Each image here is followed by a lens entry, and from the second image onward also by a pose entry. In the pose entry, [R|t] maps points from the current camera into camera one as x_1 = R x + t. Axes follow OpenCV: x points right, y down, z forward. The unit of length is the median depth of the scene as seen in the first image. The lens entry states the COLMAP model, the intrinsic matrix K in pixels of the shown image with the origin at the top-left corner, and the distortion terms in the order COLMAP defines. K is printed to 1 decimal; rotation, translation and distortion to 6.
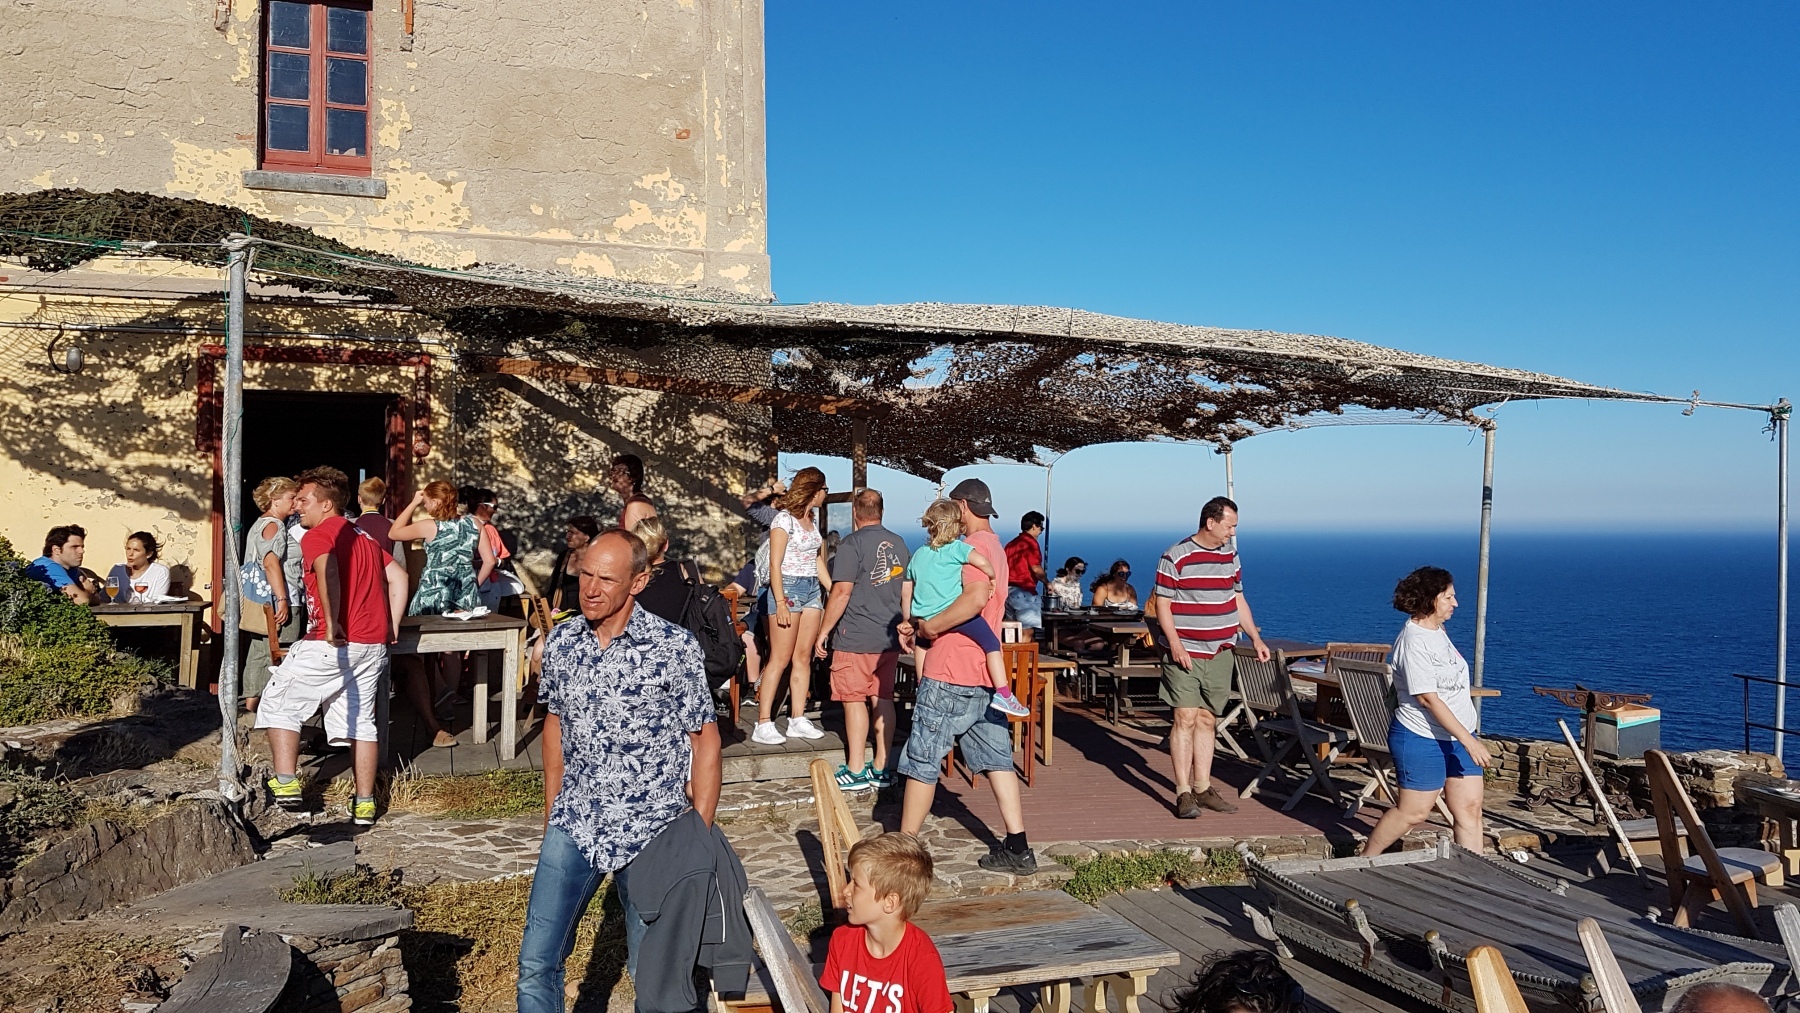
lens RADIAL K [[1397.3, 0, 900.1], [0, 1397.3, 502.9], [0, 0, 1]] dist [0.034449, -0.009621]
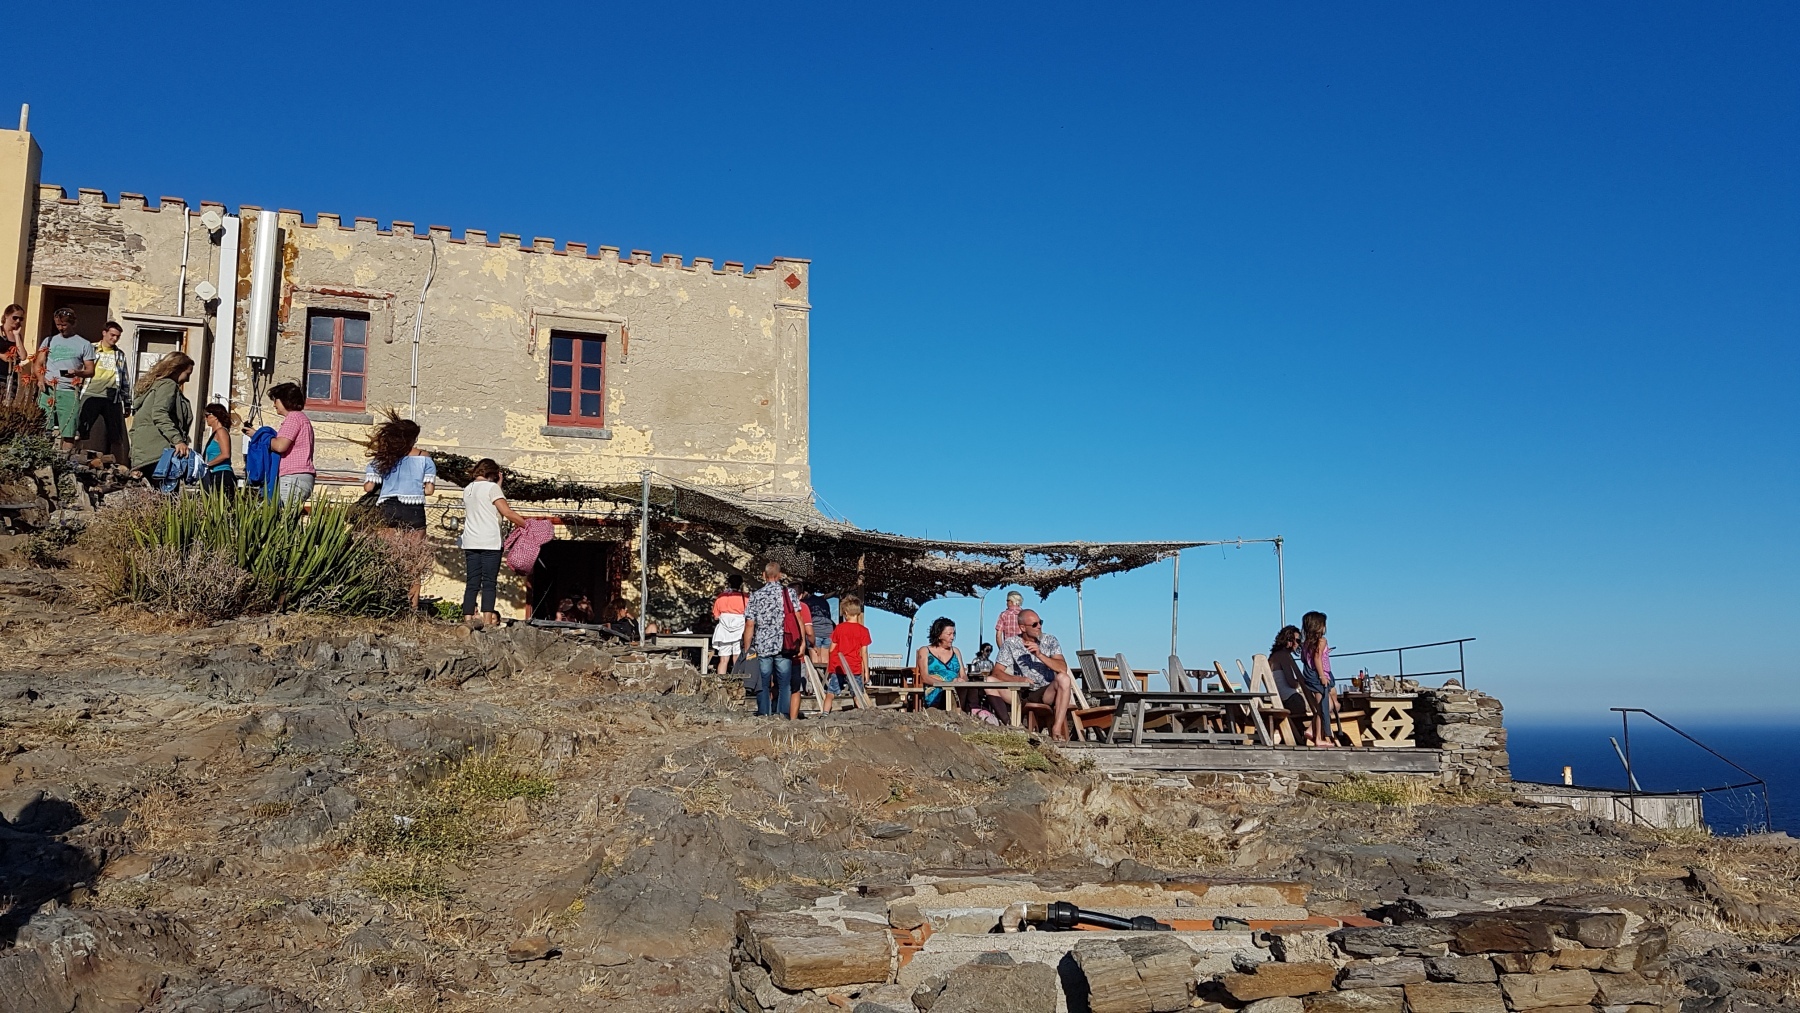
lens RADIAL K [[1397.3, 0, 899.0], [0, 1397.3, 504.9], [0, 0, 1]] dist [0.034449, -0.009621]
pose [[0.999994, -0.002530, 0.002187, 0.018084], [0.002795, 0.991387, -0.130938, 0.115034], [-0.001837, 0.130943, 0.991388, -0.826635]]
